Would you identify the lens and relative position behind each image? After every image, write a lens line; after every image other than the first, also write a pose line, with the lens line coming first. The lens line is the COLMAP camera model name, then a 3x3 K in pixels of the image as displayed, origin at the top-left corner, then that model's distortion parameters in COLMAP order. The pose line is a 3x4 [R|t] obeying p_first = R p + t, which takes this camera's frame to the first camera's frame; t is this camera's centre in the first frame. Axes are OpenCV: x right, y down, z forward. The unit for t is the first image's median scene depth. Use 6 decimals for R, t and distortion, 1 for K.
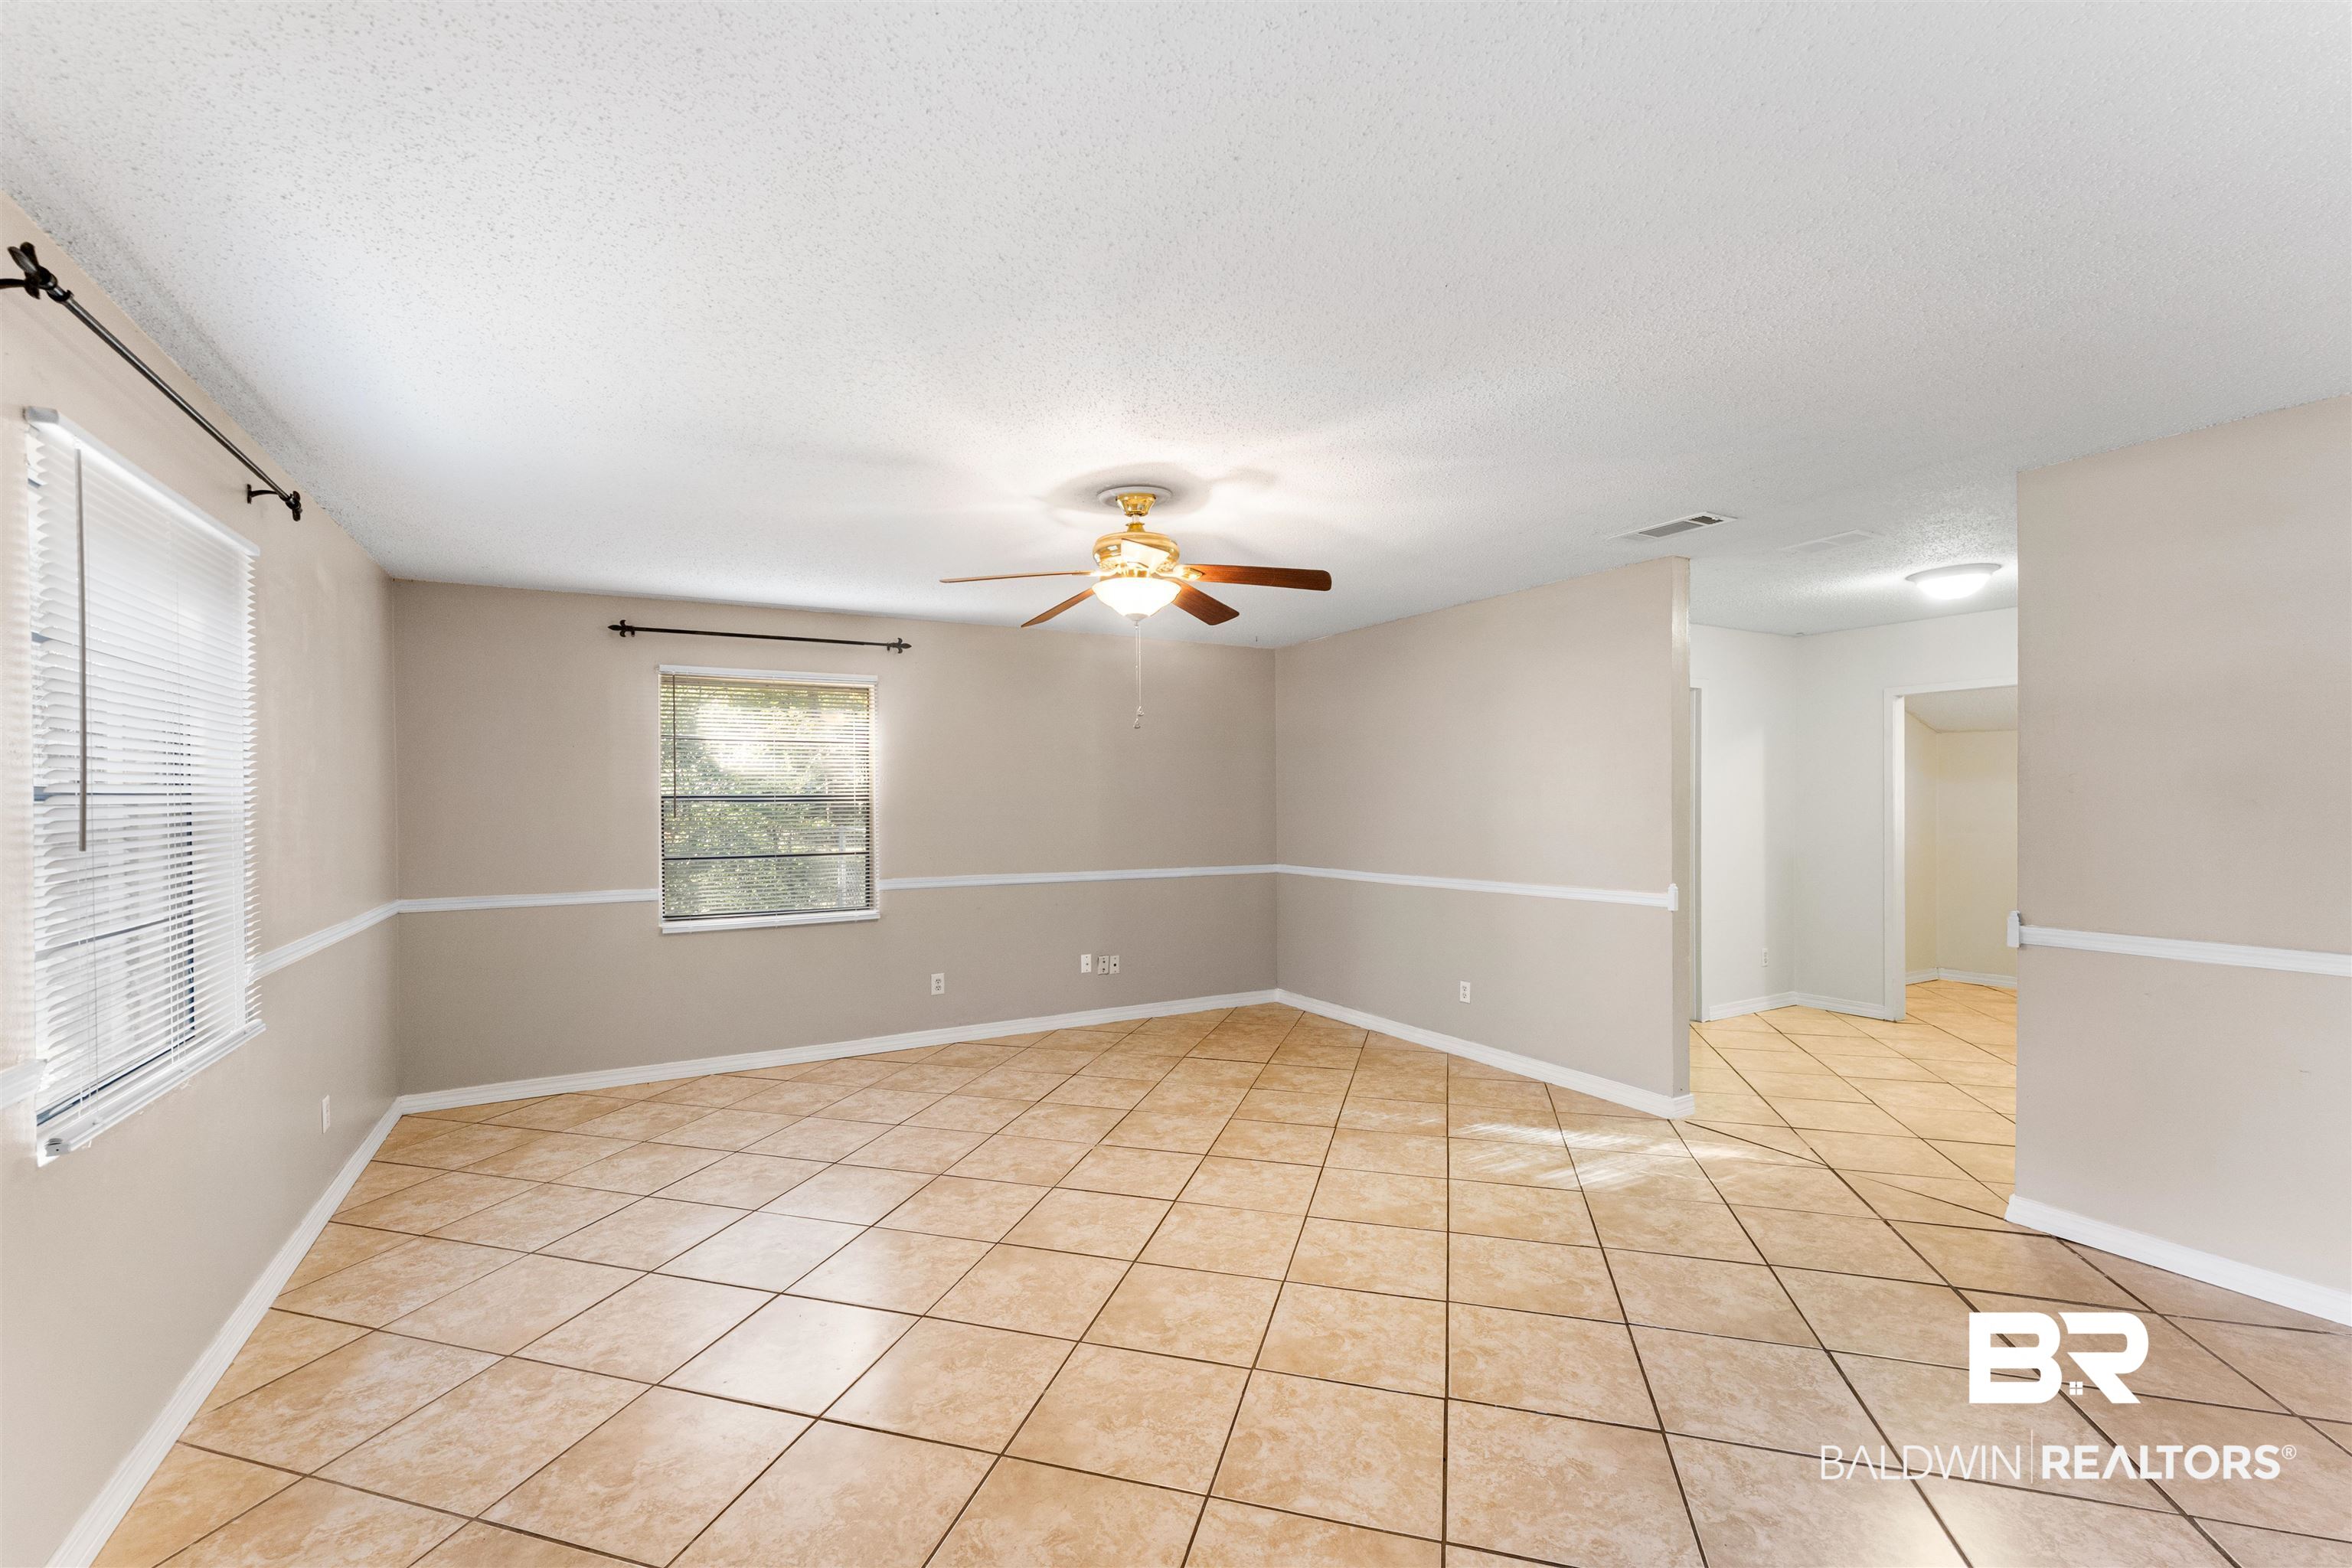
lens RADIAL K [[970.5, 0, 1197.2], [0, 970.5, 796.9], [0, 0, 1]] dist [0.003775, -0.001888]
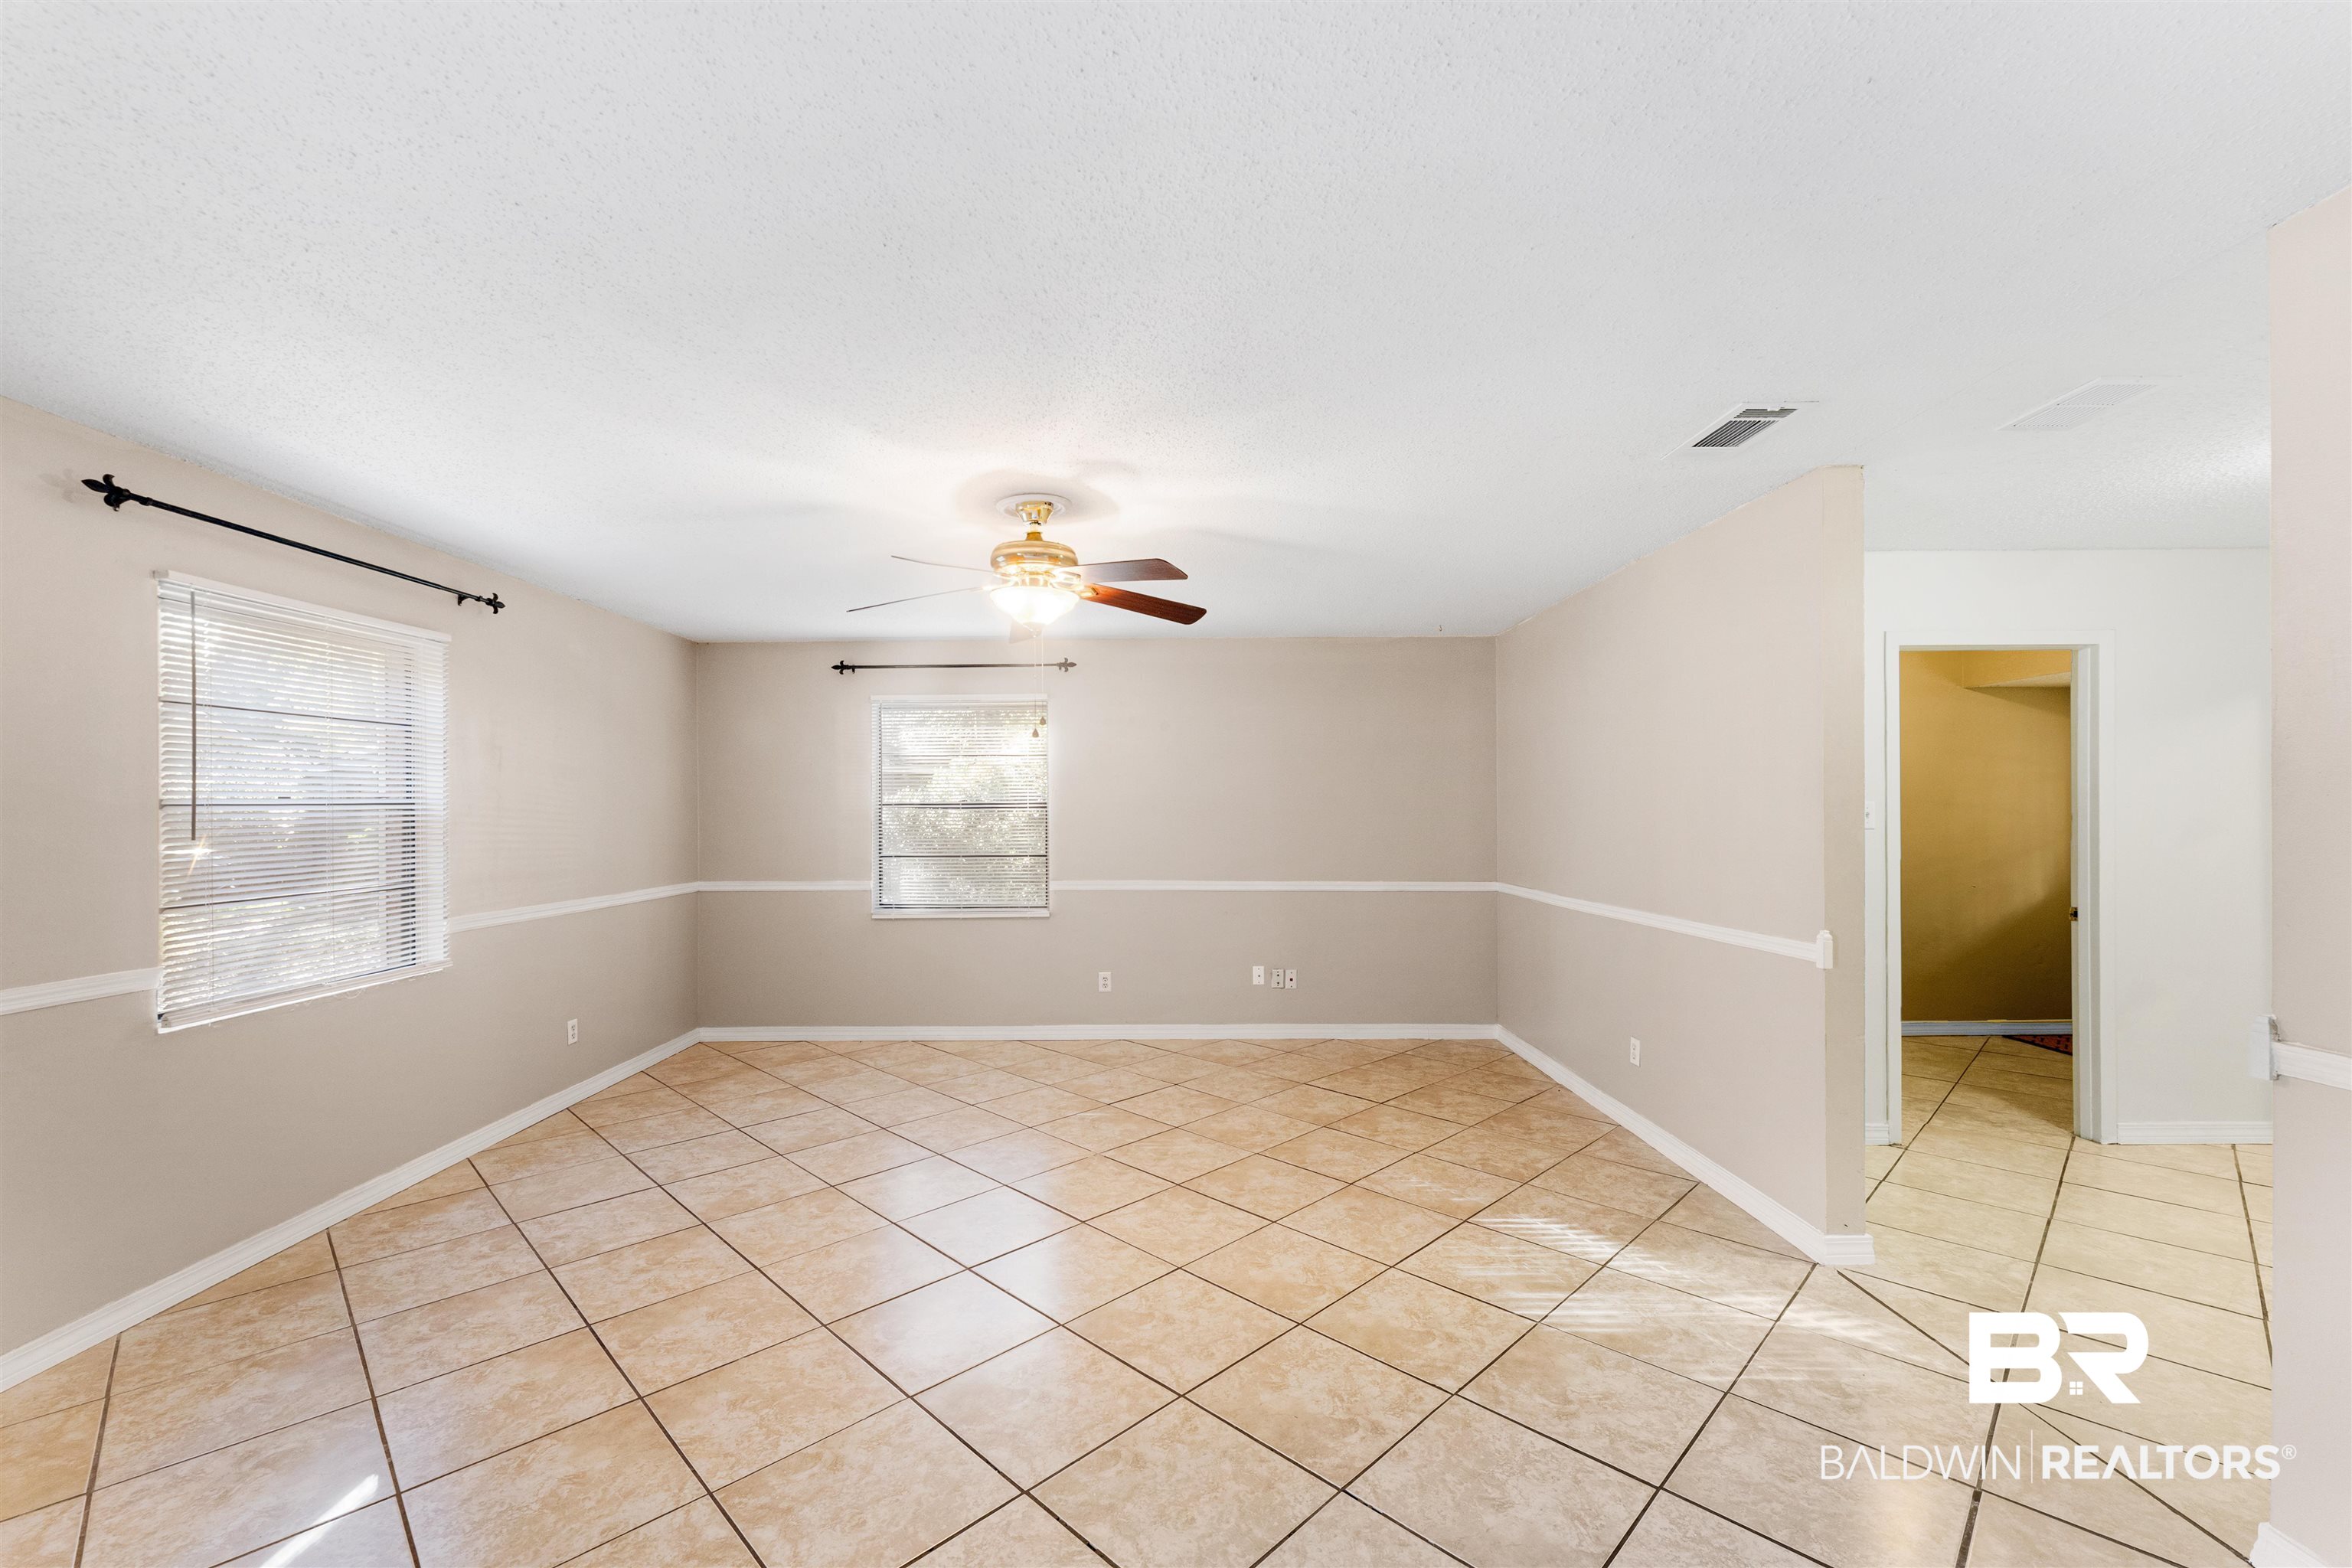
lens RADIAL K [[970.5, 0, 1175.3], [0, 970.5, 800.0], [0, 0, 1]] dist [0.003775, -0.001888]
pose [[0.873114, -0.000982, -0.487514, 0.410590], [-0.000354, 0.999996, -0.002649, -0.003333], [0.487515, 0.002486, 0.873111, 0.150055]]
